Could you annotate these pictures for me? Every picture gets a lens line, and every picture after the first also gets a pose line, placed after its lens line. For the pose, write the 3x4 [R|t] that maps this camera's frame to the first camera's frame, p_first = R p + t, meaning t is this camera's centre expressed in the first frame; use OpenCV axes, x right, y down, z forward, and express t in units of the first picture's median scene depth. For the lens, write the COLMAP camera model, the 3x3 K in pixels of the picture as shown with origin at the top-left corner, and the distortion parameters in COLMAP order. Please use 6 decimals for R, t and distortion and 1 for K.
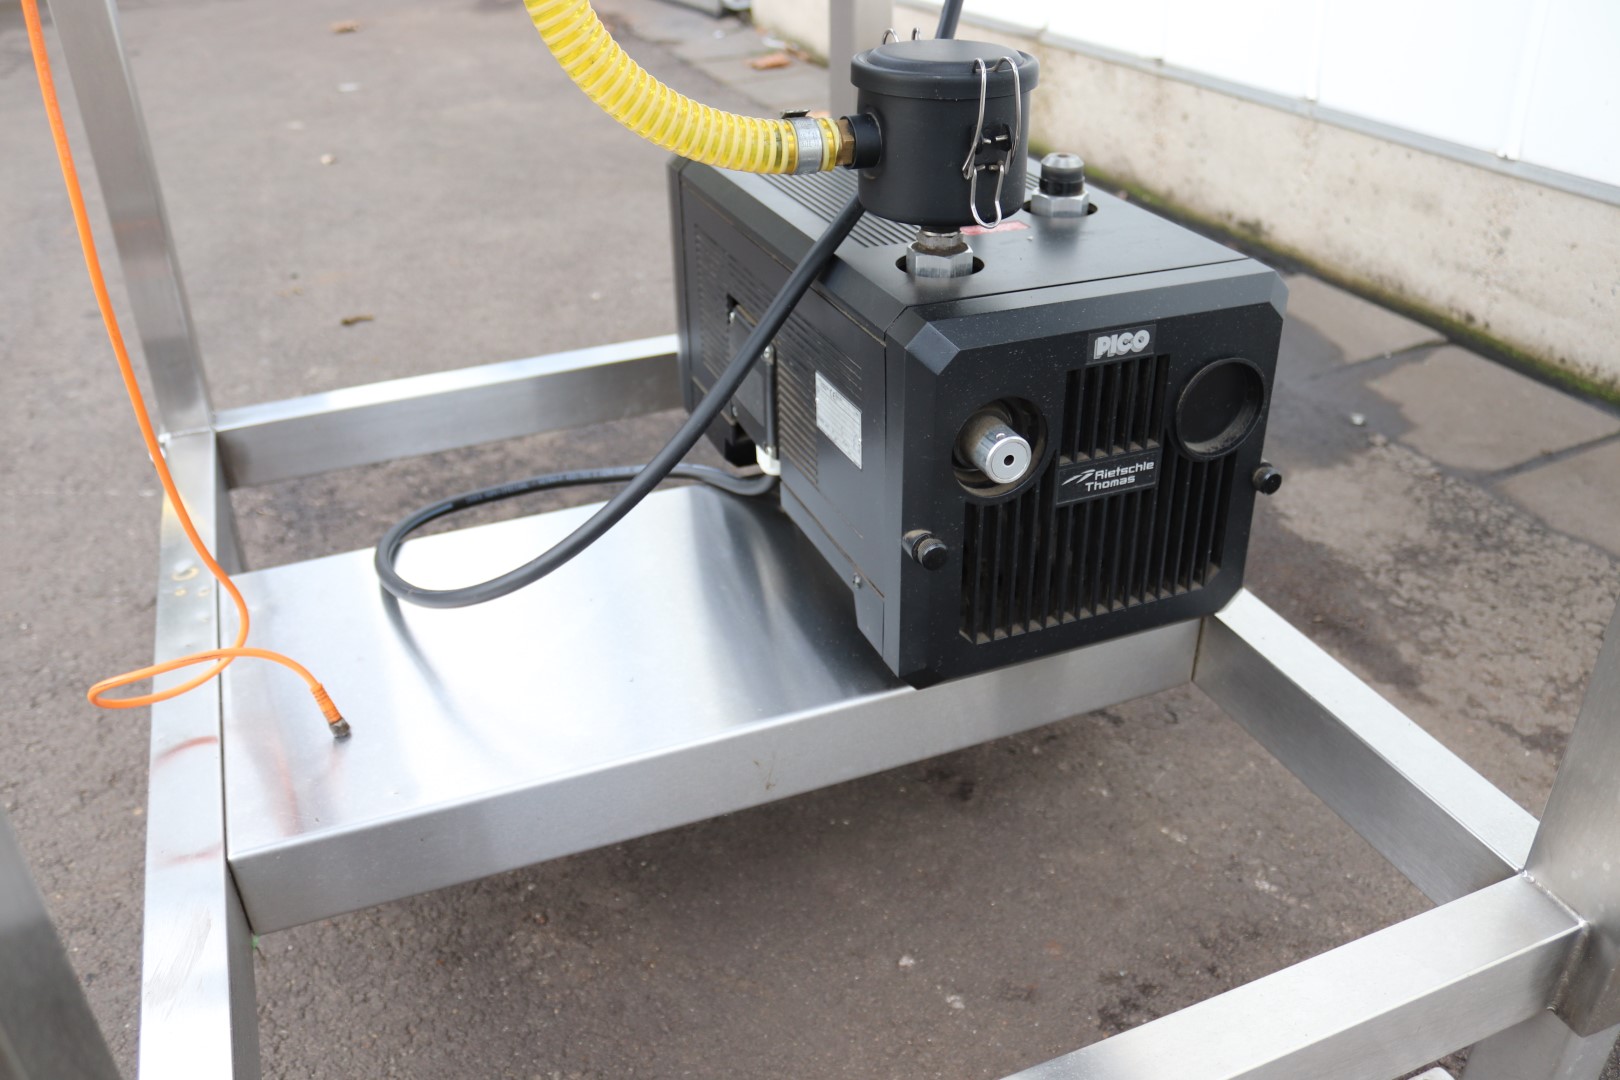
lens RADIAL K [[1348.5, 0, 821.9], [0, 1348.5, 567.4], [0, 0, 1]] dist [-0.169797, 0.149727]
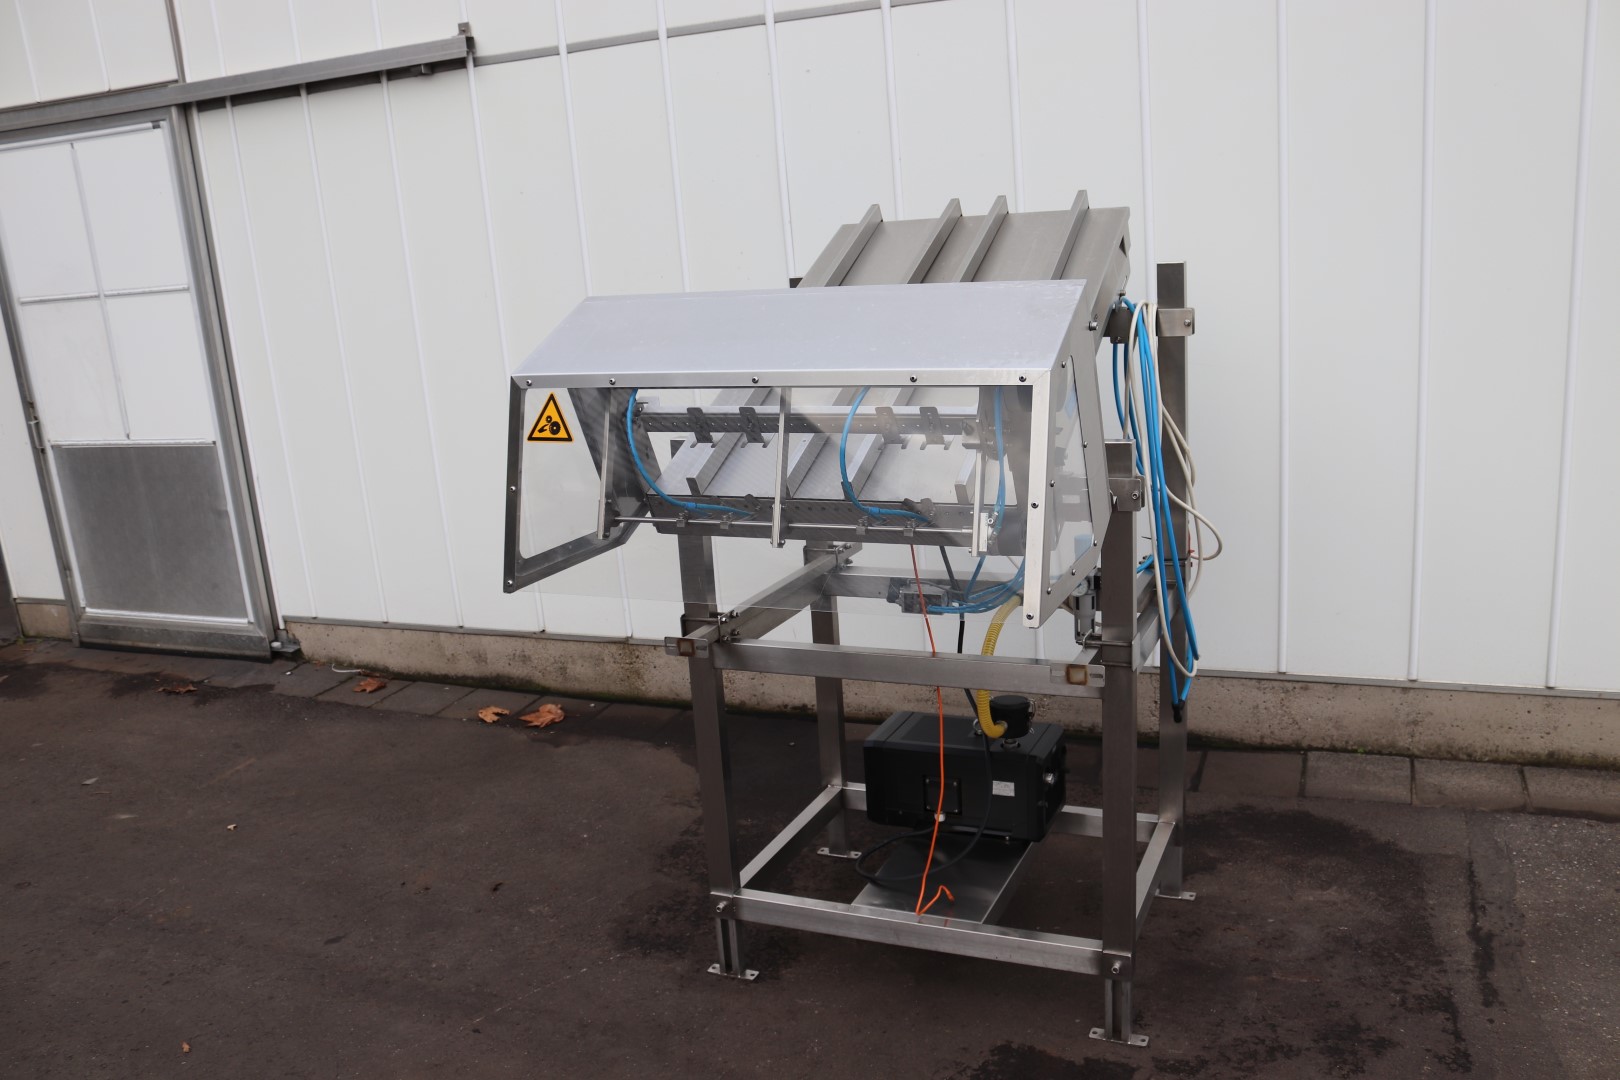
lens RADIAL K [[1348.5, 0, 821.9], [0, 1348.5, 567.4], [0, 0, 1]] dist [-0.169797, 0.149727]
pose [[0.711802, -0.196356, 0.674376, -1.019652], [0.400342, 0.902319, -0.159834, -0.098334], [-0.577118, 0.383751, 0.720882, -0.640349]]
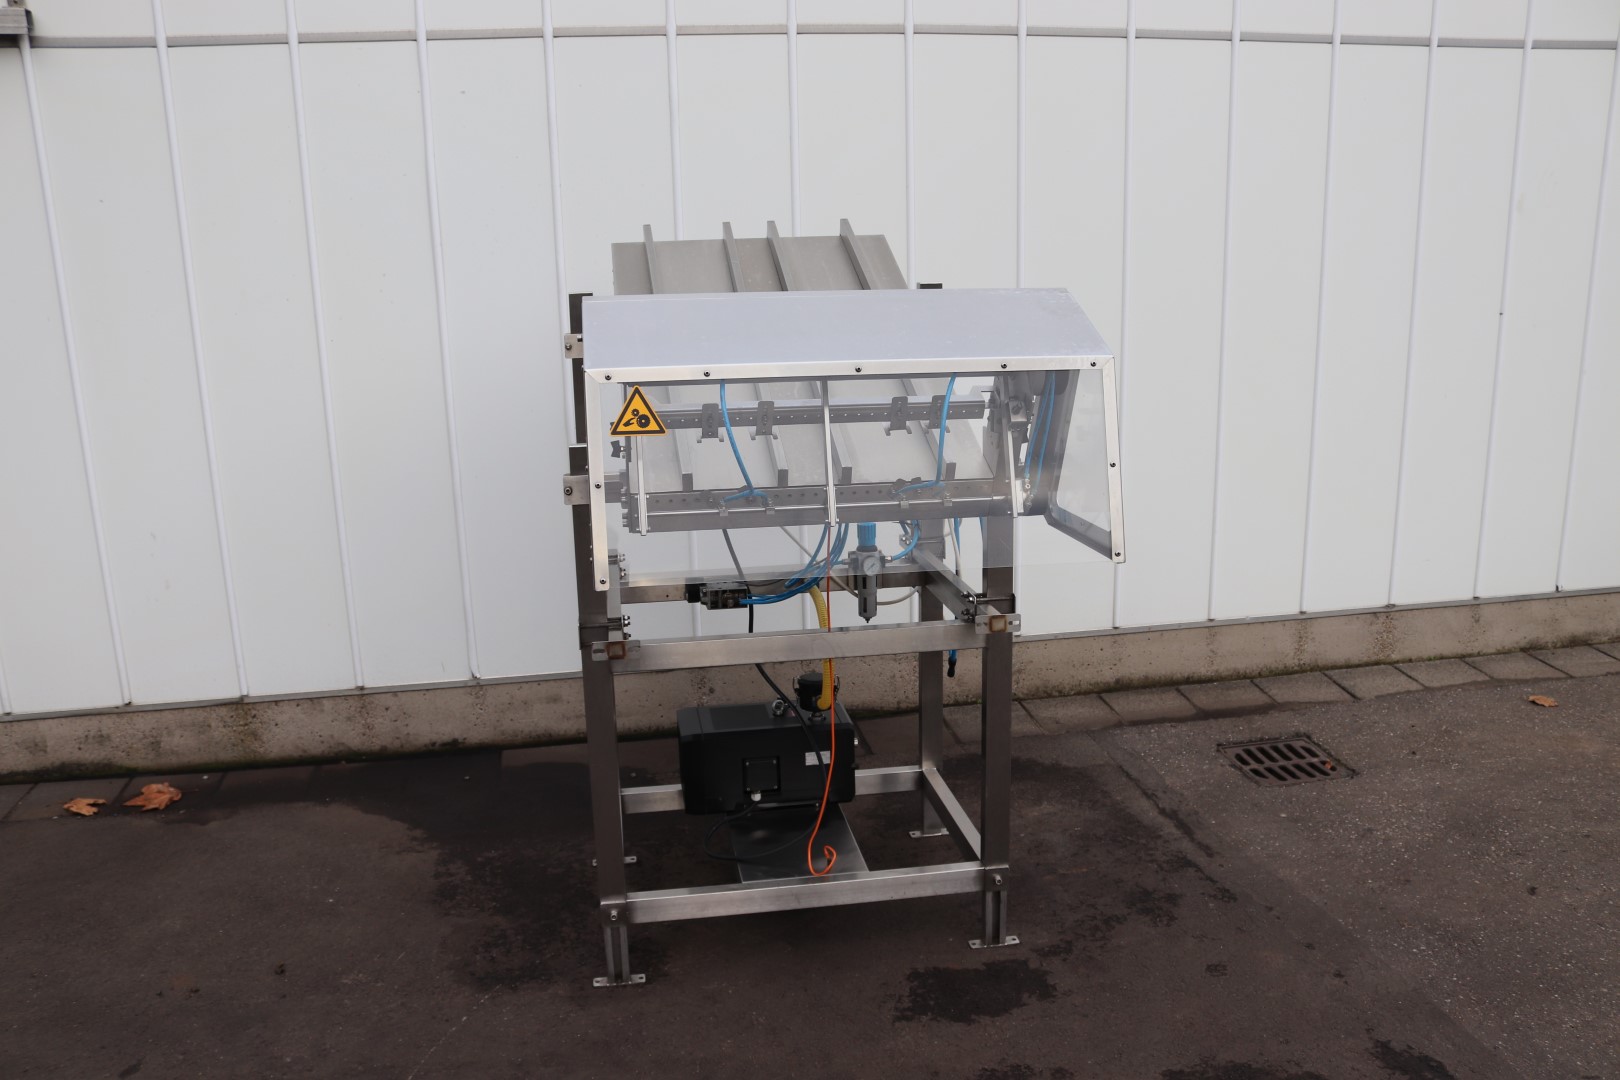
lens RADIAL K [[1348.5, 0, 821.9], [0, 1348.5, 567.4], [0, 0, 1]] dist [-0.169797, 0.149727]
pose [[0.223743, -0.213466, 0.950984, -1.398804], [0.513615, 0.855070, 0.071096, -0.328945], [-0.828335, 0.472533, 0.300955, -0.228010]]
